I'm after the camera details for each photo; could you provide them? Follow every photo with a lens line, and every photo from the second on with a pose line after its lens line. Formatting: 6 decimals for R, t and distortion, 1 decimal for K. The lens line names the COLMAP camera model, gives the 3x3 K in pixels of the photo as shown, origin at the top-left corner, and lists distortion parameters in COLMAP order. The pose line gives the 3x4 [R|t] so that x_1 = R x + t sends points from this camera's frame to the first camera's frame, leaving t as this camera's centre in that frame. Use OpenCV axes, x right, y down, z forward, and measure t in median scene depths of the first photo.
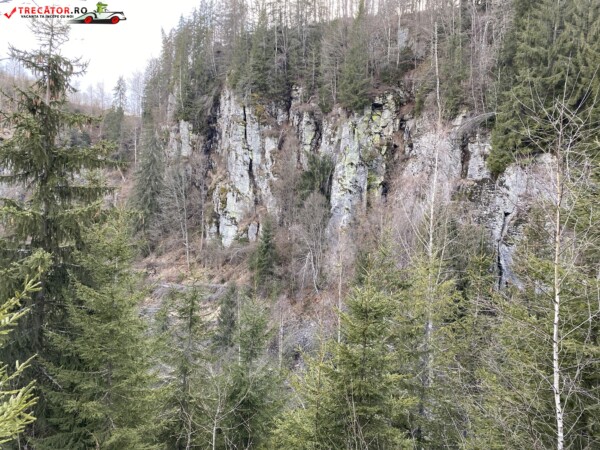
lens RADIAL K [[457.9, 0, 294.3], [0, 457.9, 221.8], [0, 0, 1]] dist [0.049591, -0.056821]
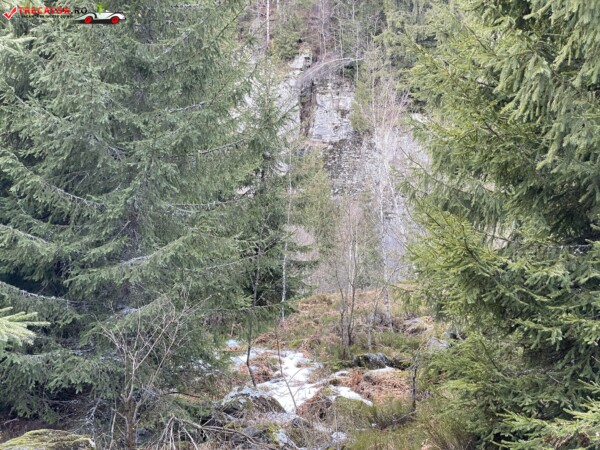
lens RADIAL K [[896.0, 0, 300.1], [0, 896.0, 197.4], [0, 0, 1]] dist [0.109128, 0.000000]
pose [[0.773894, 0.010997, 0.633219, -0.459449], [0.016966, 0.999130, -0.038086, 0.046266], [-0.633087, 0.040218, 0.773035, -0.104916]]
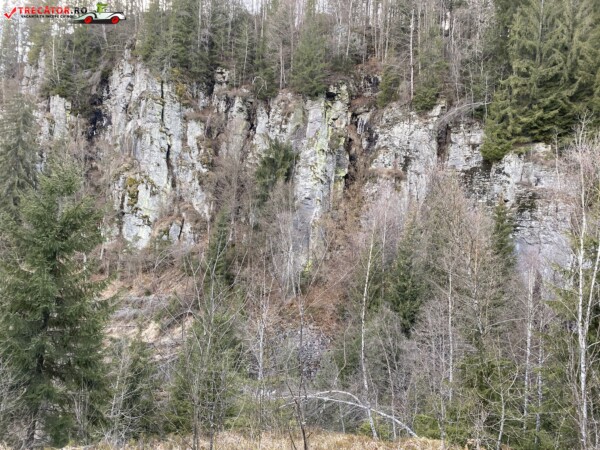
lens RADIAL K [[457.9, 0, 297.3], [0, 457.9, 224.0], [0, 0, 1]] dist [0.049591, -0.056821]
pose [[0.920473, 0.019675, 0.390311, -0.235562], [0.003523, 0.998274, -0.058631, 0.061077], [-0.390791, 0.055343, 0.918814, 0.183743]]
